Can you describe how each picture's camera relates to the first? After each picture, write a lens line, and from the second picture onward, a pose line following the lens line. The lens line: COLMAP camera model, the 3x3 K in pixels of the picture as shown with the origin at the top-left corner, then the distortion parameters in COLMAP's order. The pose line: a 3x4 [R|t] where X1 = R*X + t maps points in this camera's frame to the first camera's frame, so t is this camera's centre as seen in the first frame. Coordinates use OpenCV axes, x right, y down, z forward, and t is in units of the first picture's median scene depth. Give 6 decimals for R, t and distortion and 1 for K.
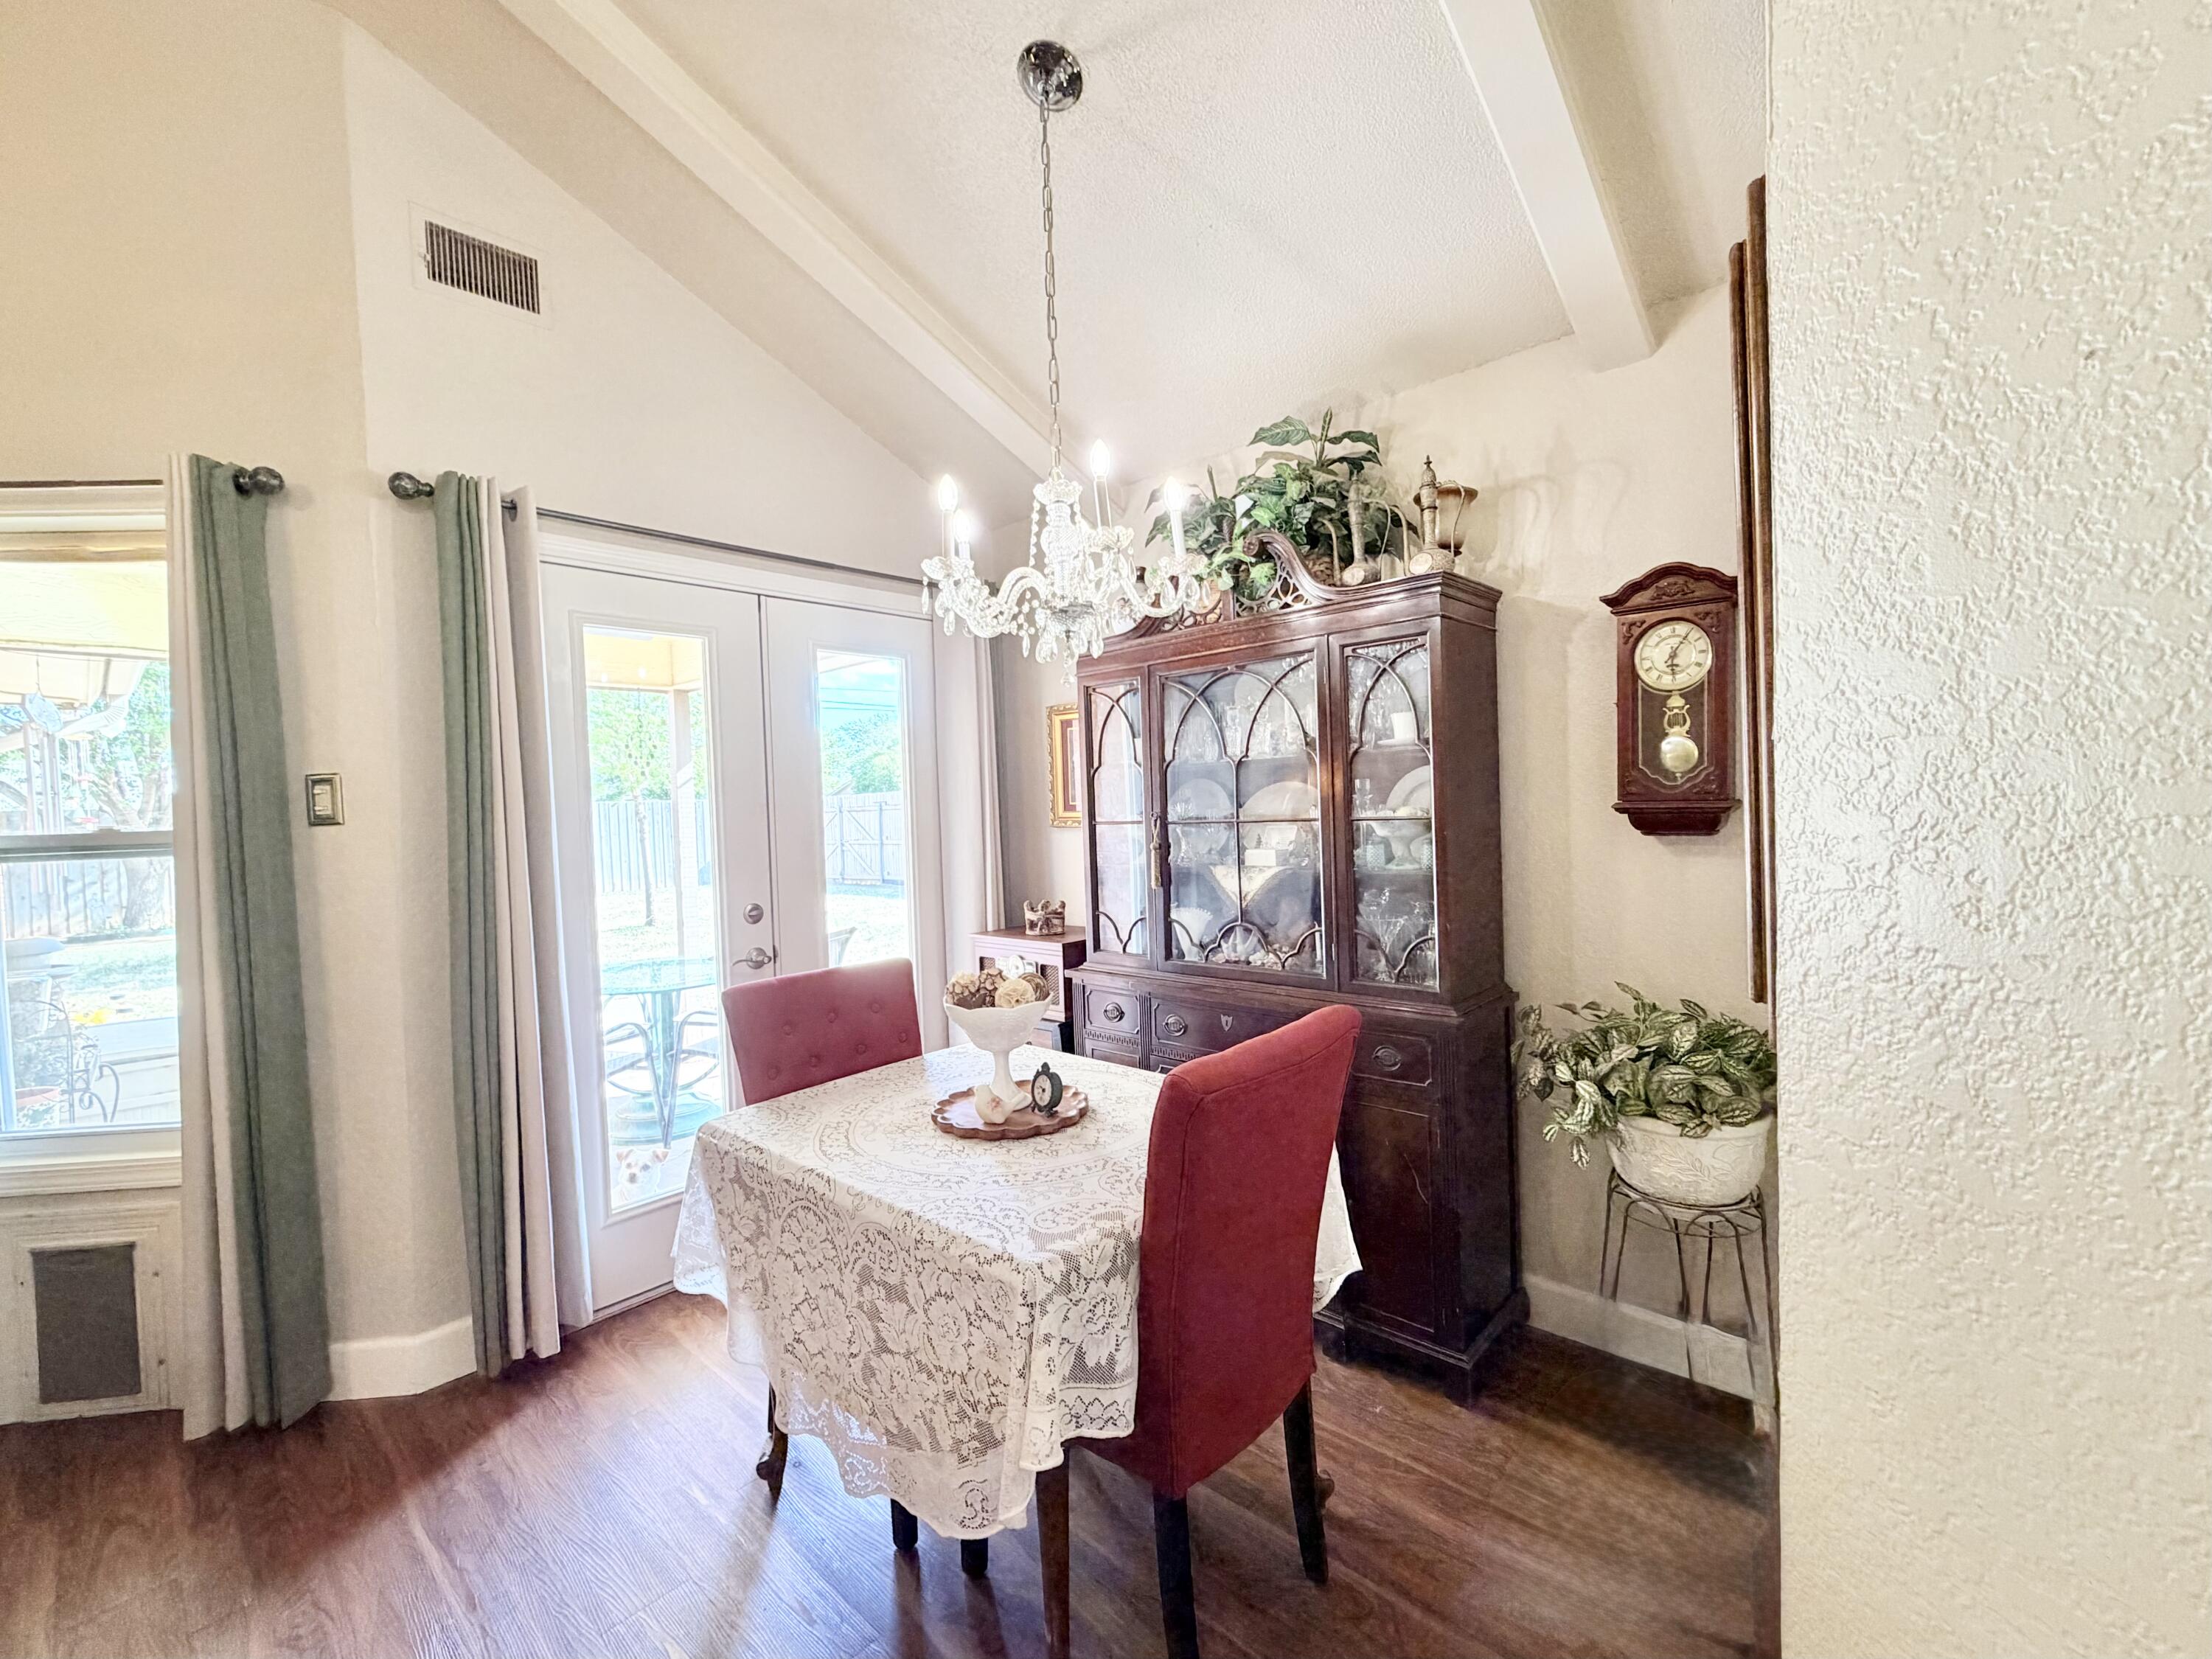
lens RADIAL K [[884.4, 0, 1120.0], [0, 884.4, 828.5], [0, 0, 1]] dist [0.000604, -0.000378]
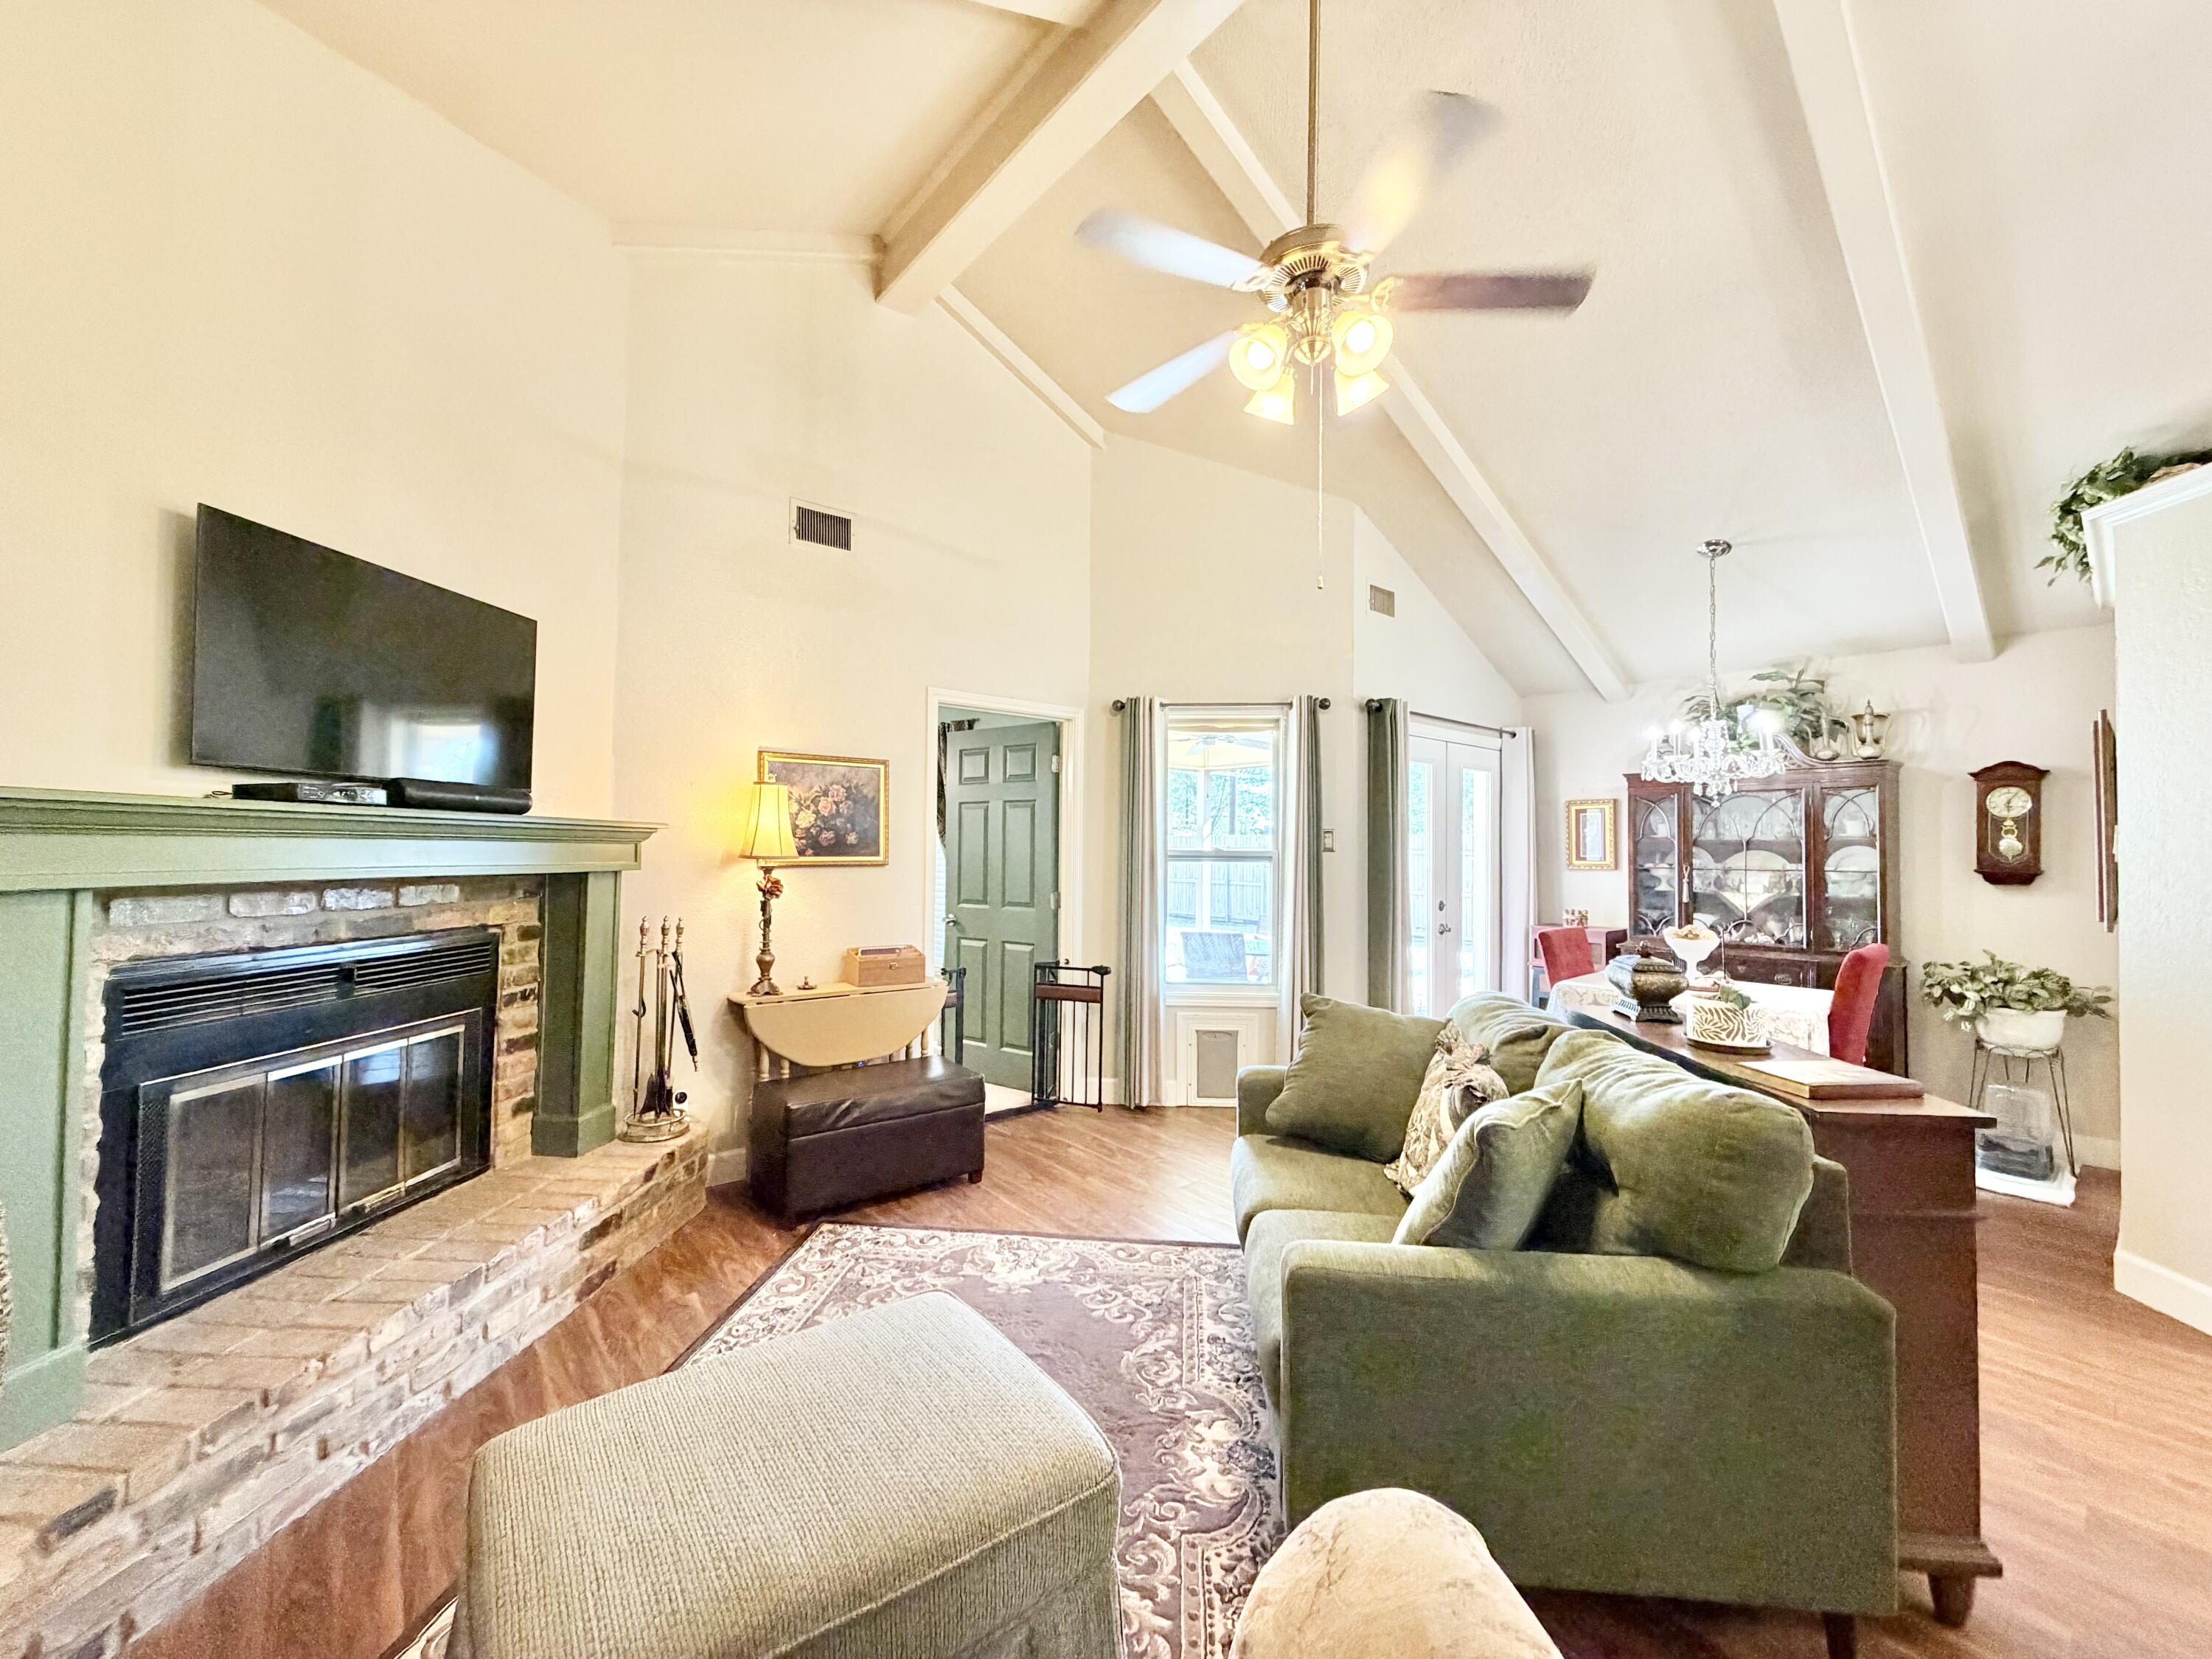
lens RADIAL K [[884.4, 0, 1086.4], [0, 884.4, 827.7], [0, 0, 1]] dist [0.000604, -0.000378]
pose [[0.989996, 0.042600, -0.134512, -1.255678], [-0.050437, 0.997190, -0.055399, 0.097227], [0.131774, 0.061630, 0.989362, -1.372339]]
